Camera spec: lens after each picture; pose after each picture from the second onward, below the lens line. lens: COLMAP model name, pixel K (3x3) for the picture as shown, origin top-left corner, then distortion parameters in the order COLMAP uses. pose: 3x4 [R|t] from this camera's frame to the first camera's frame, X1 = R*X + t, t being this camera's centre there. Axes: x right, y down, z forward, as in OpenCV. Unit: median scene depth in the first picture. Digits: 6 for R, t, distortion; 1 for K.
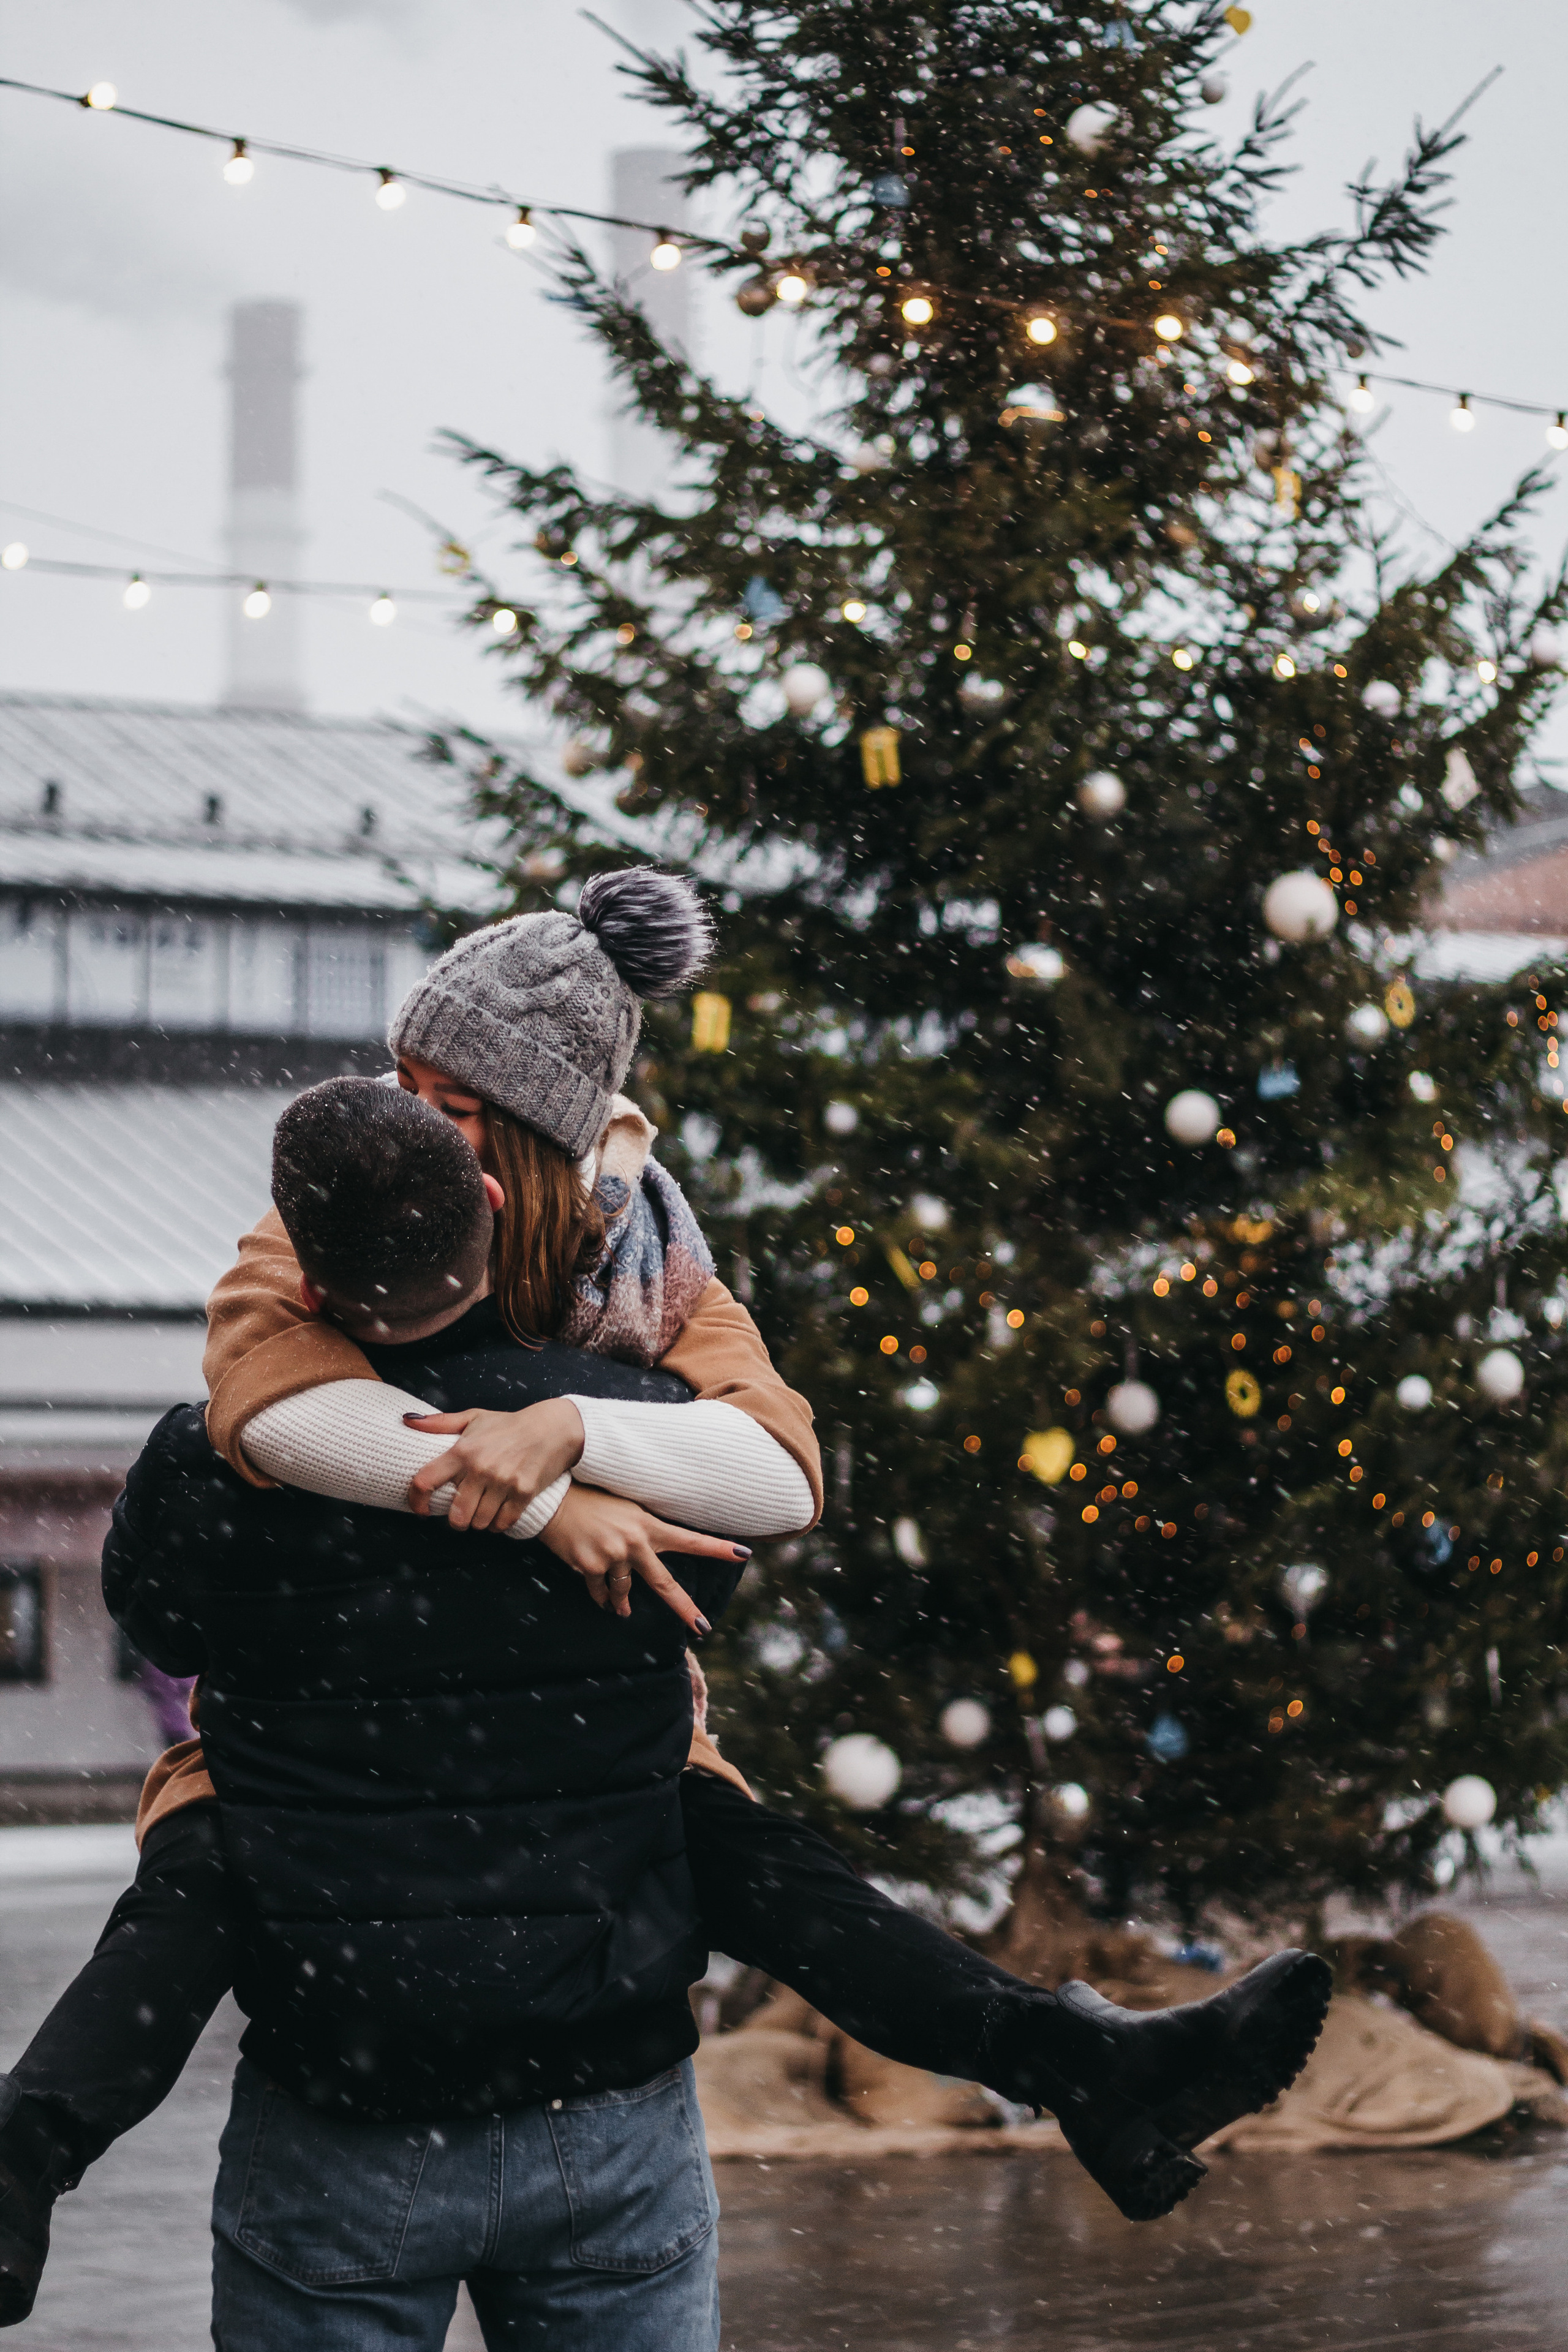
lens RADIAL K [[5576.1, 0, 784.0], [0, 5576.1, 1176.0], [0, 0, 1]] dist [0.049202, -11.793220]
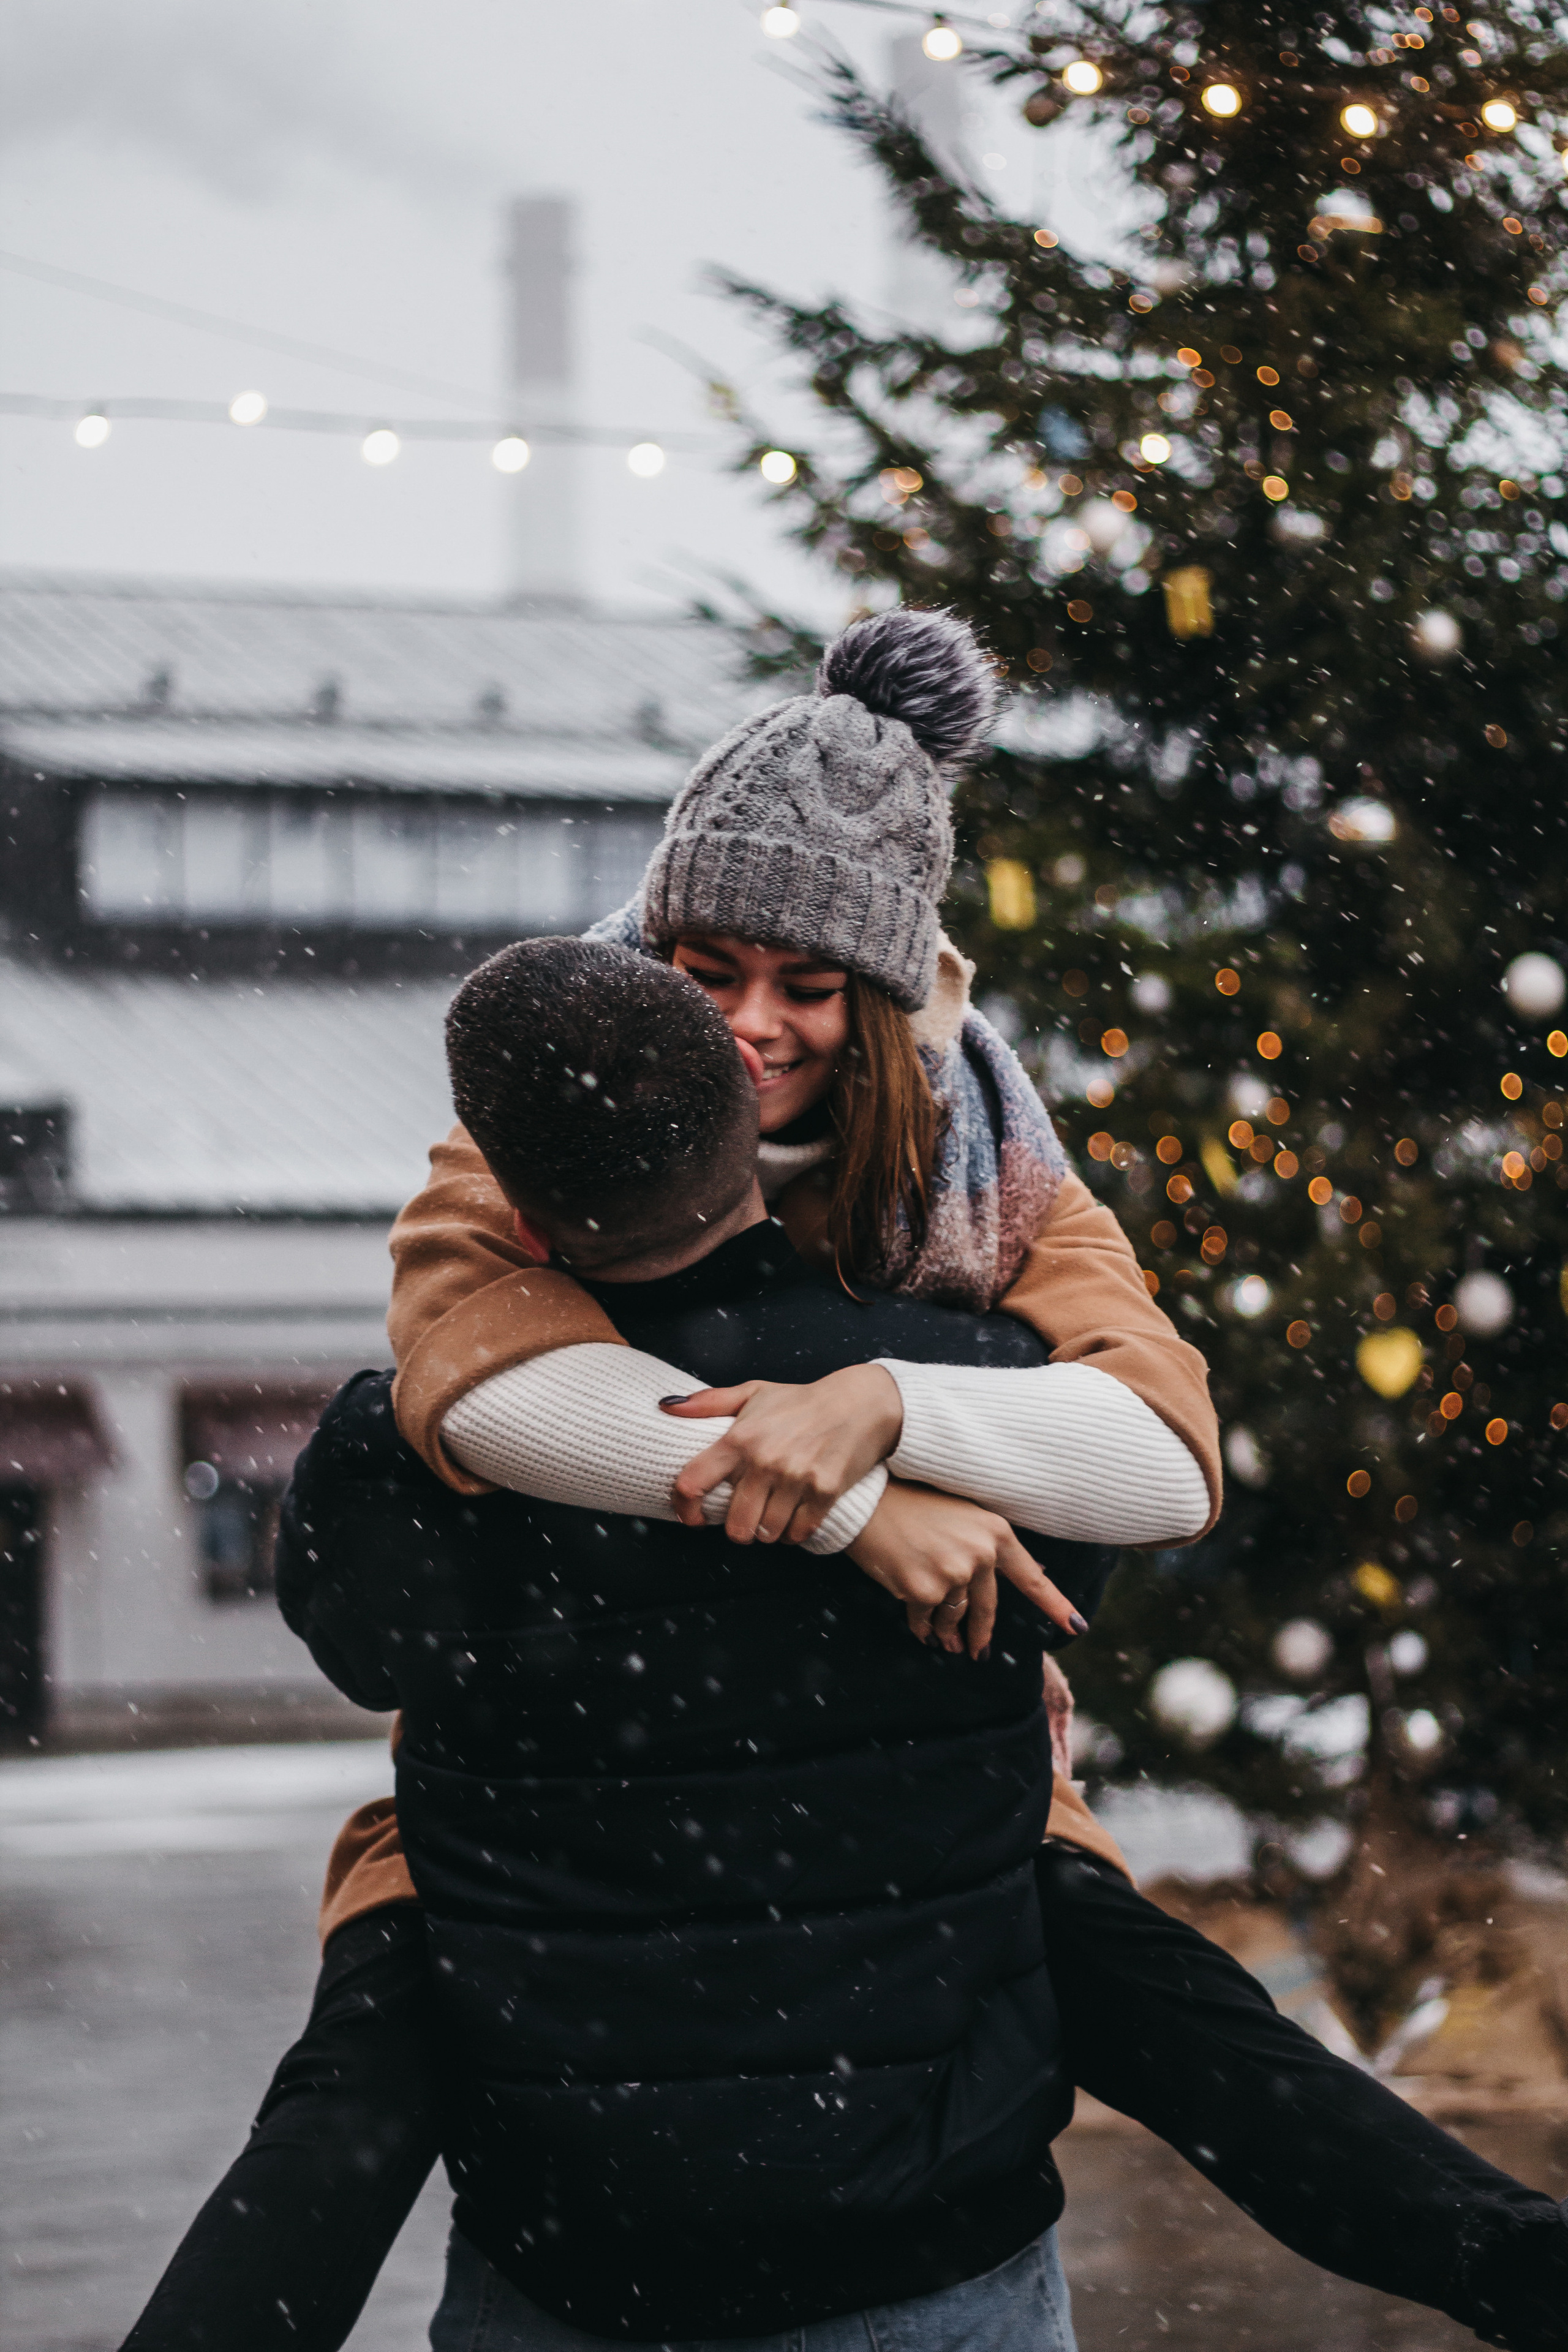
lens RADIAL K [[5298.2, 0, 784.0], [0, 5298.2, 1176.0], [0, 0, 1]] dist [-0.044694, -0.221654]
pose [[0.998496, -0.017843, -0.051836, -0.005928], [0.018986, 0.999585, 0.021643, -0.000345], [0.051429, -0.022595, 0.998421, 0.119154]]
